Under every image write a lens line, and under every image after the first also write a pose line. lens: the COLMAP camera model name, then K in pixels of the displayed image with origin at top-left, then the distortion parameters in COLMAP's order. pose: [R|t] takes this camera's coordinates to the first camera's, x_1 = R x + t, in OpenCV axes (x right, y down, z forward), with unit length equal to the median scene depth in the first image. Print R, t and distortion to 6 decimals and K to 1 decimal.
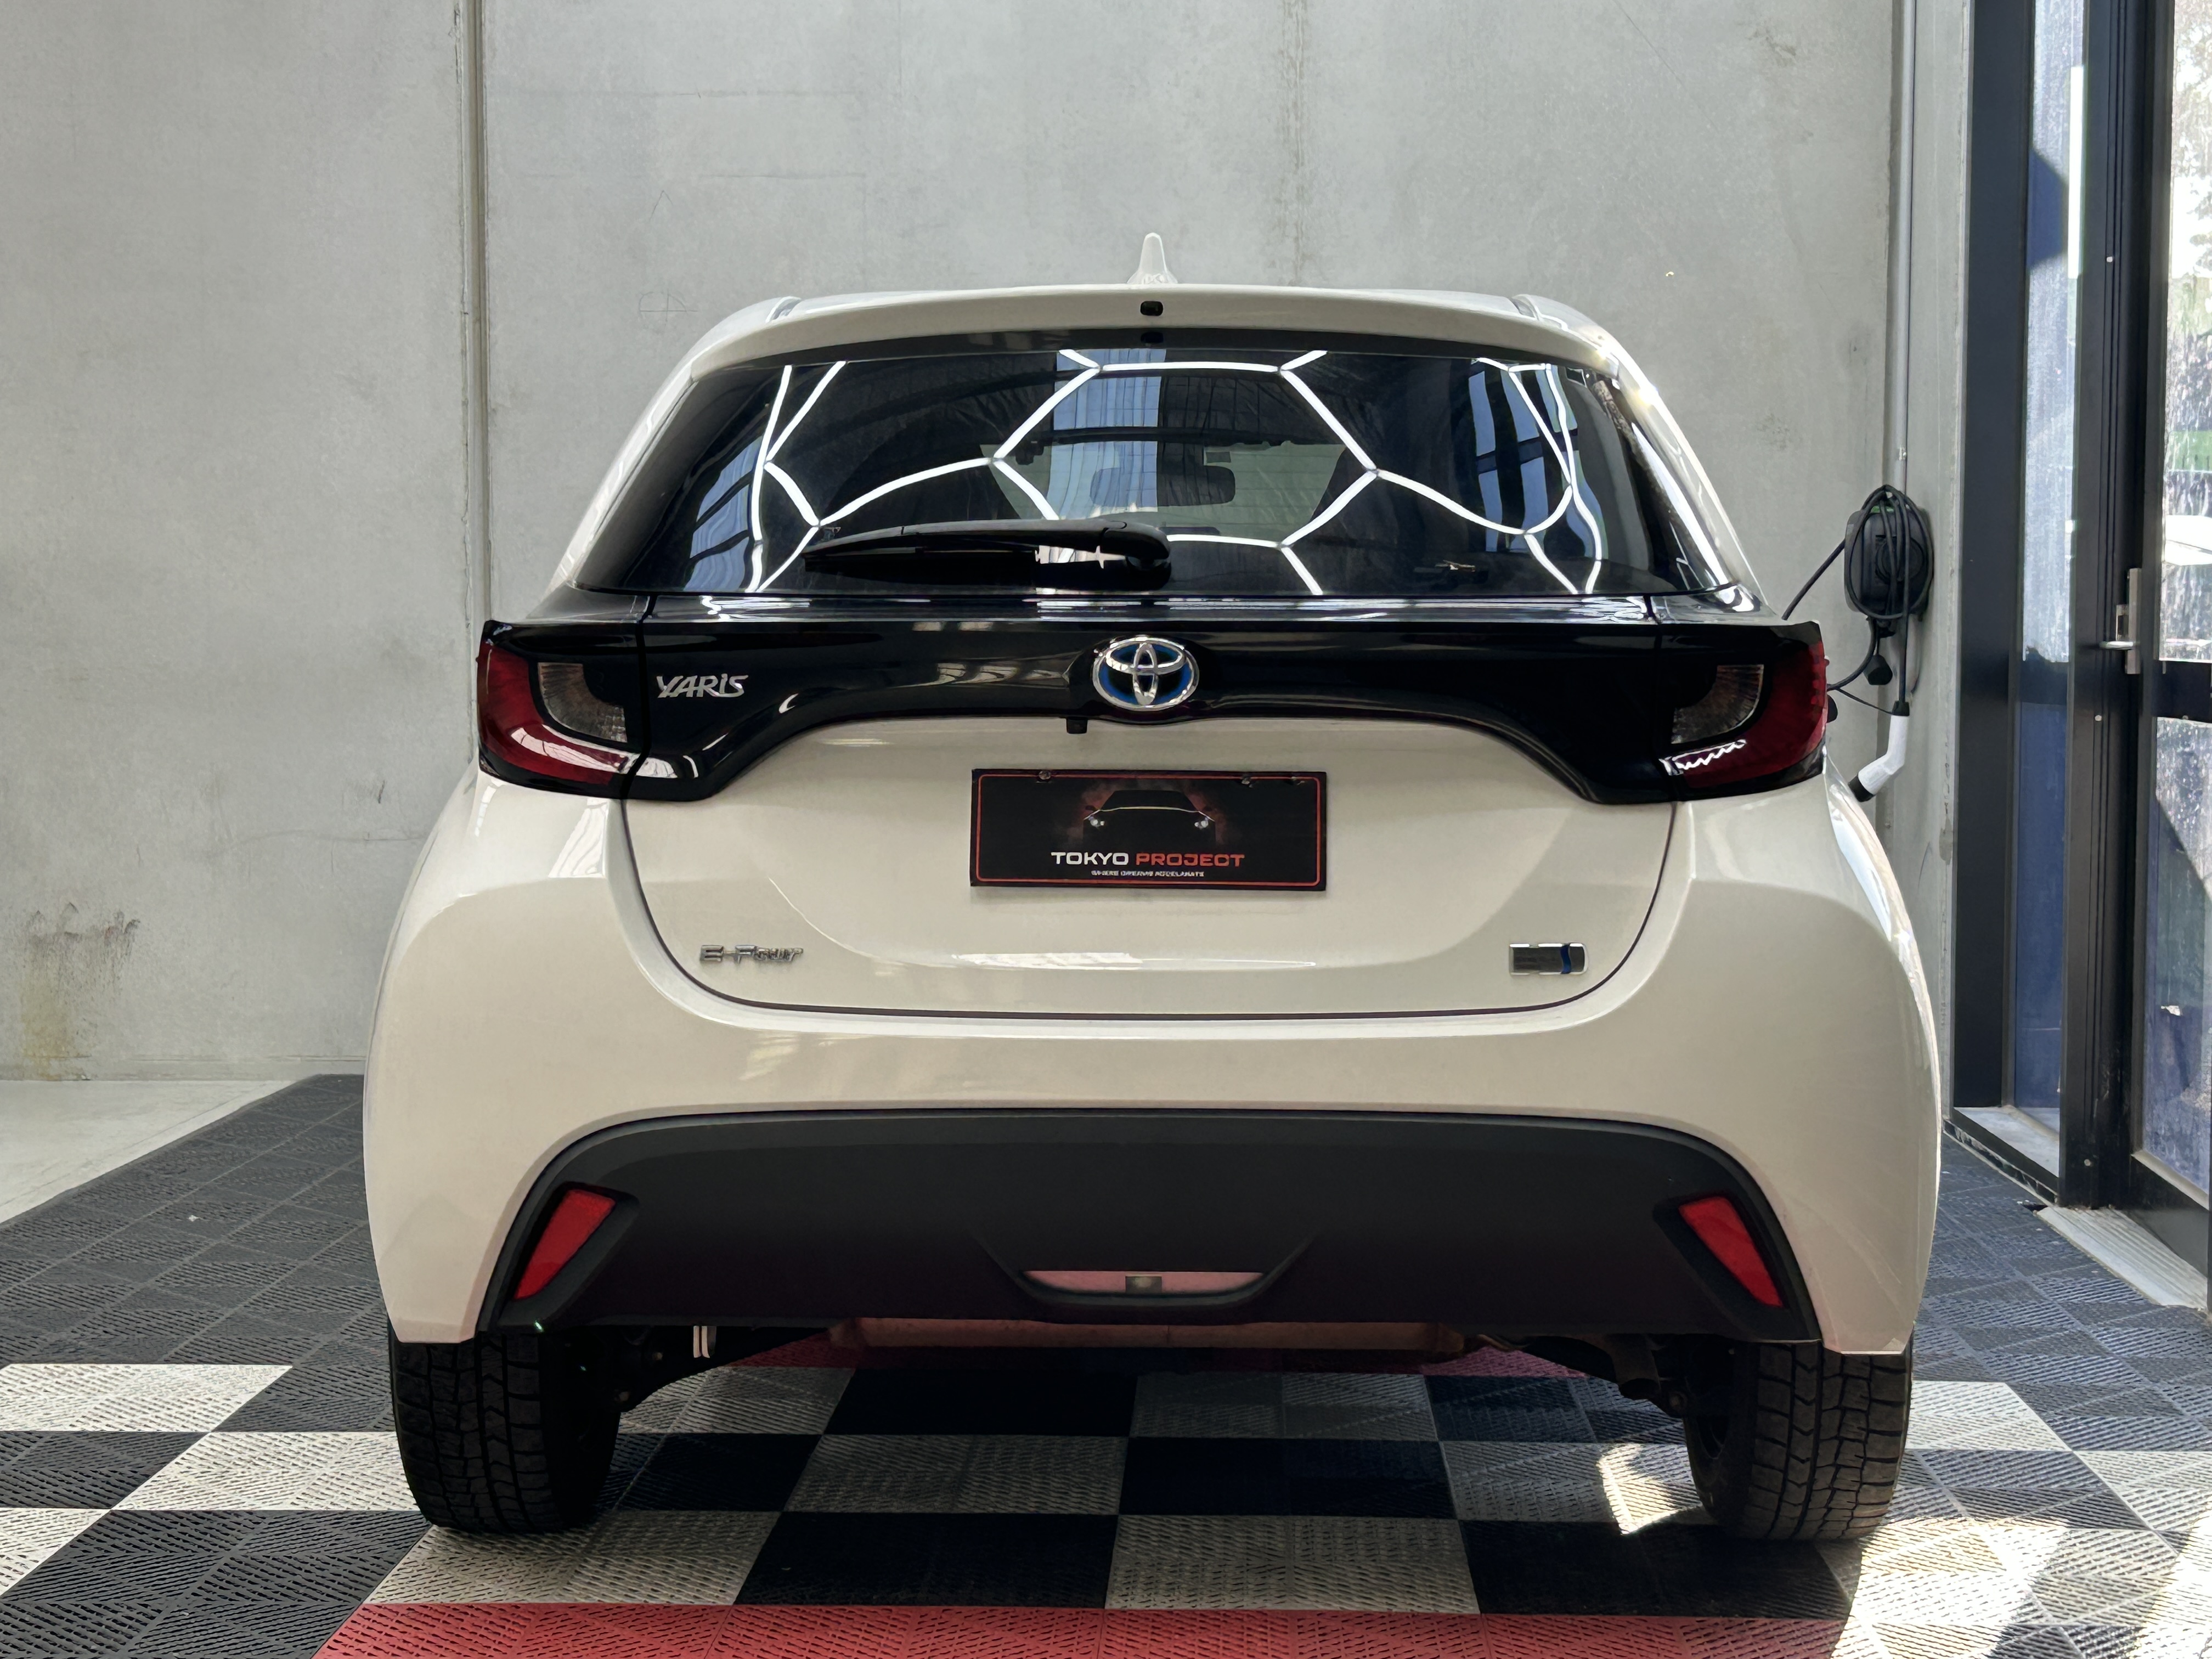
lens RADIAL K [[3586.5, 0, 1069.6], [0, 3586.5, 868.3], [0, 0, 1]] dist [0.083504, 0.000000]
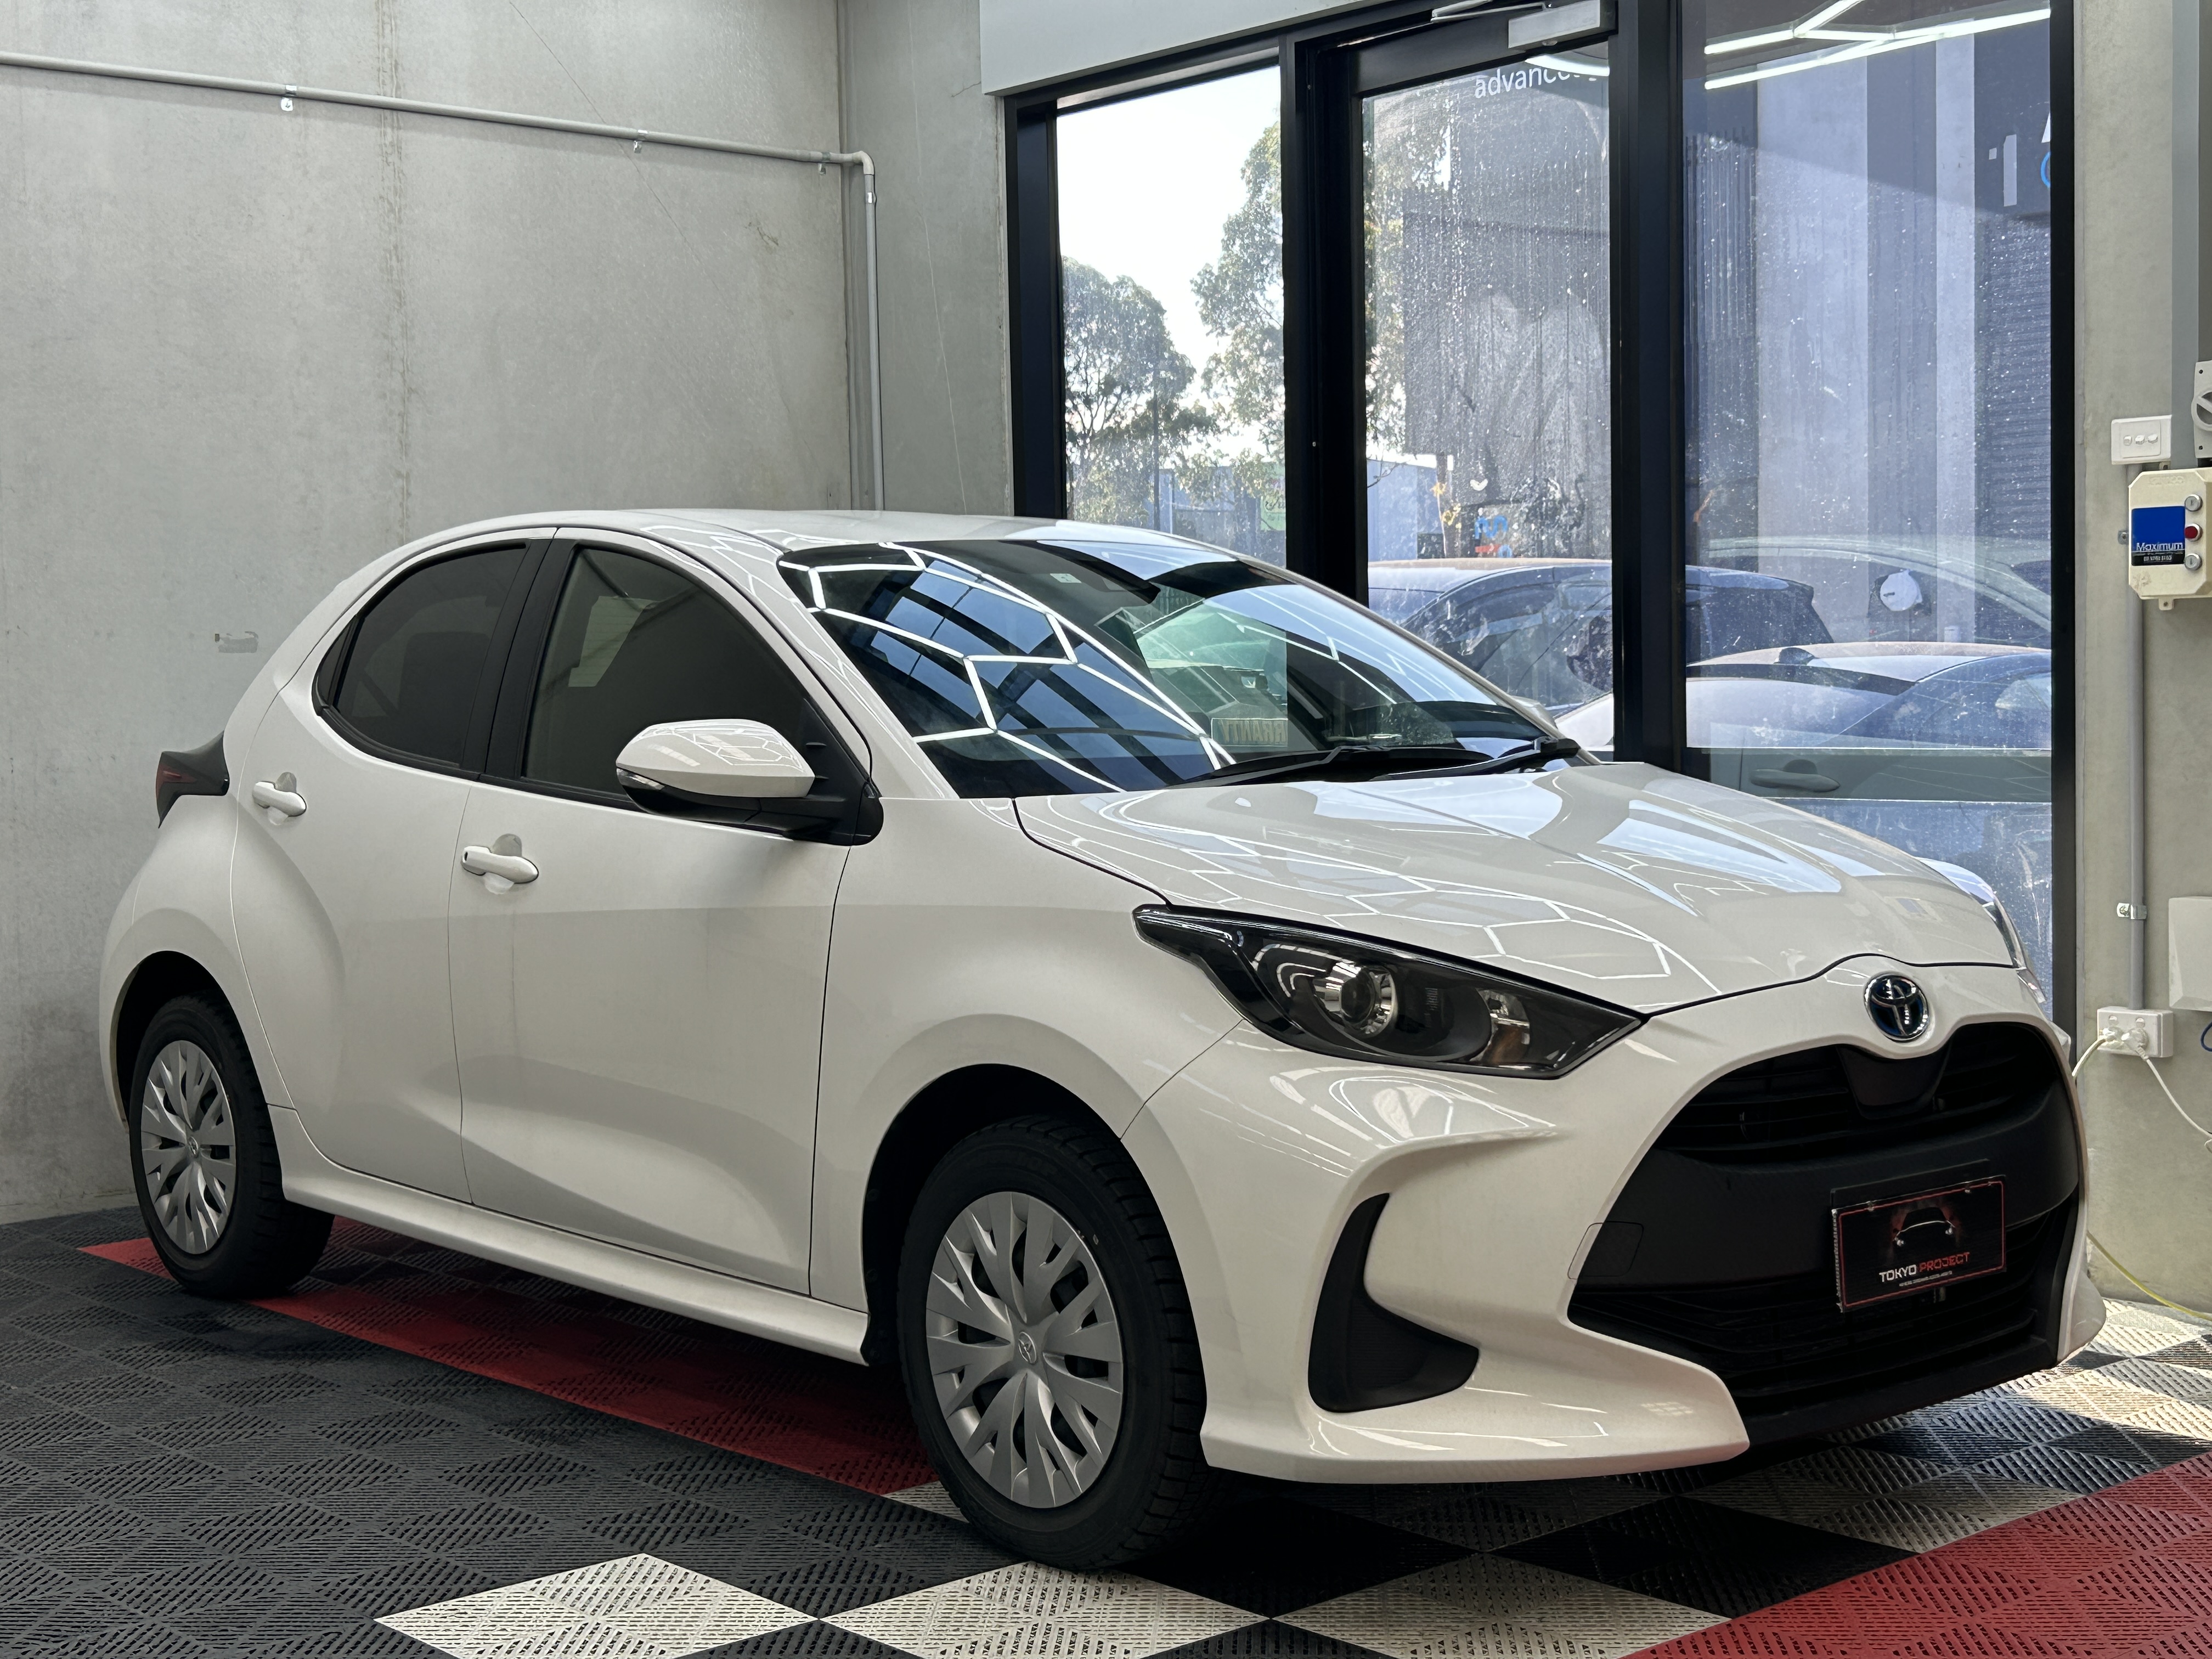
lens RADIAL K [[3082.7, 0, 1106.0], [0, 3082.7, 855.9], [0, 0, 1]] dist [0.059634, 0.000000]
pose [[0.713565, -0.055518, 0.698386, -0.437491], [0.066721, 0.997709, 0.011141, -0.029302], [-0.697405, 0.038647, 0.715635, 0.206679]]
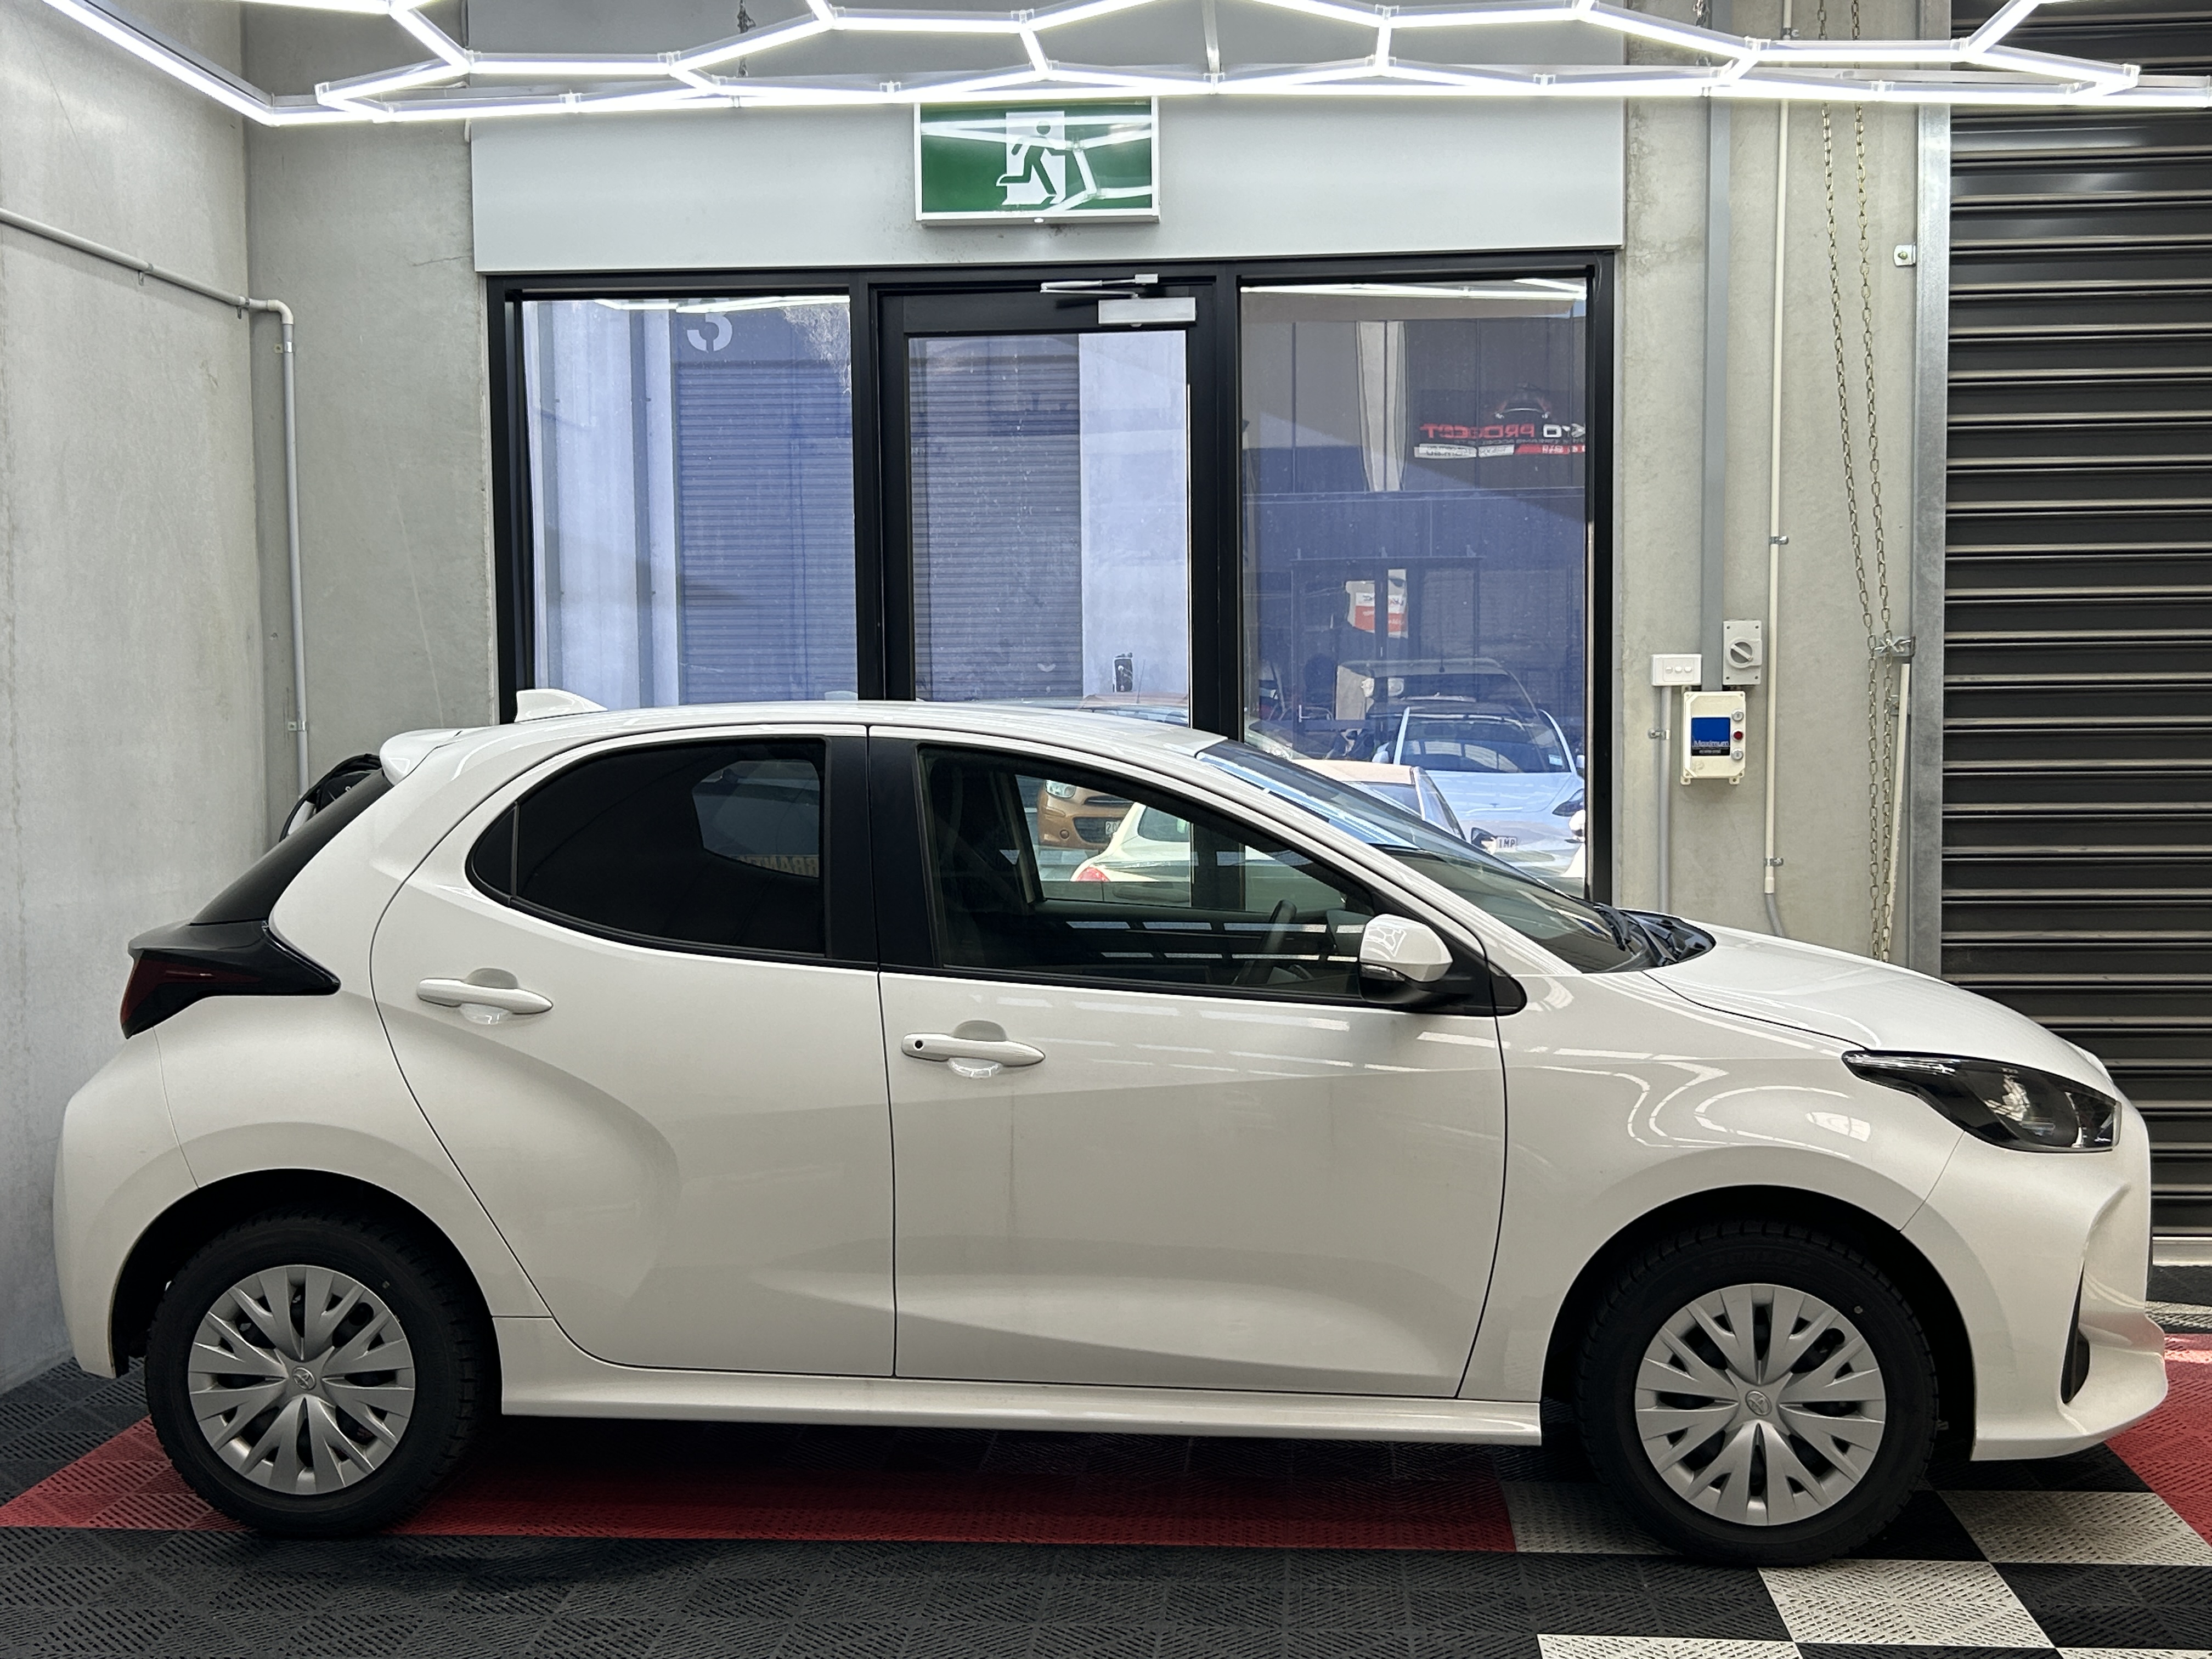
lens RADIAL K [[2624.6, 0, 1108.5], [0, 2624.6, 822.4], [0, 0, 1]] dist [0.052905, 0.000000]
pose [[0.022858, -0.052262, 0.998372, -0.651795], [0.075520, 0.995870, 0.050402, -0.104754], [-0.996882, 0.074245, 0.026710, 0.694175]]
